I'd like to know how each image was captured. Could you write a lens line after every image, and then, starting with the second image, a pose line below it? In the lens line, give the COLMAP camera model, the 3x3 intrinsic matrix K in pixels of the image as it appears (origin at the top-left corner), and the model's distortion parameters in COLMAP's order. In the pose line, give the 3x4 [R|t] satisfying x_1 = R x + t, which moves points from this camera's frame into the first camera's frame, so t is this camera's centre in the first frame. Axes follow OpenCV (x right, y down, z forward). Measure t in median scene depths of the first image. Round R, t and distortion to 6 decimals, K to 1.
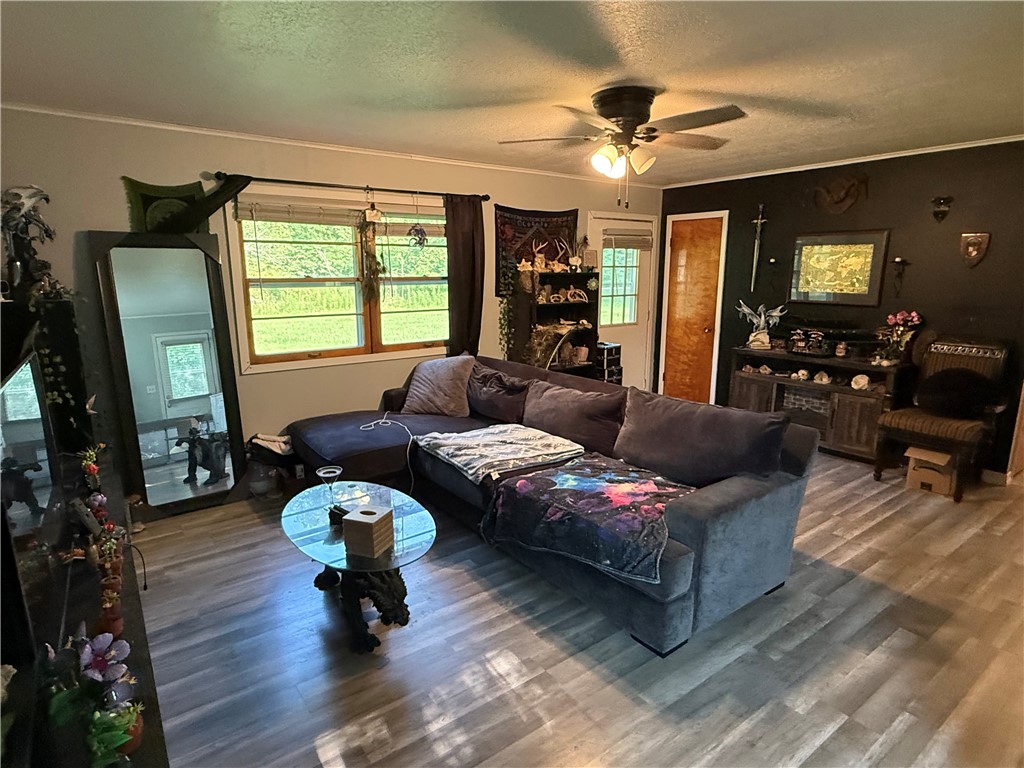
lens RADIAL K [[571.7, 0, 512.0], [0, 571.7, 384.0], [0, 0, 1]] dist [-0.000587, -0.001644]
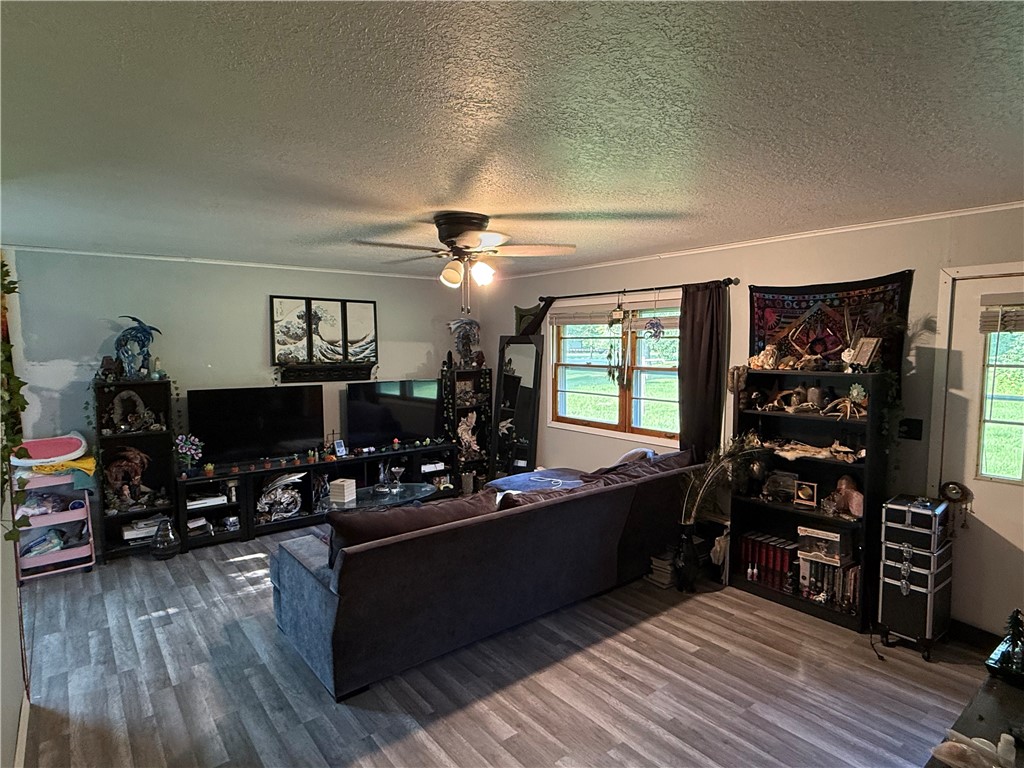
lens RADIAL K [[571.7, 0, 512.0], [0, 571.7, 384.0], [0, 0, 1]] dist [-0.000587, -0.001644]
pose [[0.033493, 0.076460, -0.996510, 0.871533], [-0.195264, 0.978355, 0.068504, -0.180834], [0.980179, 0.192288, 0.047698, 0.712674]]
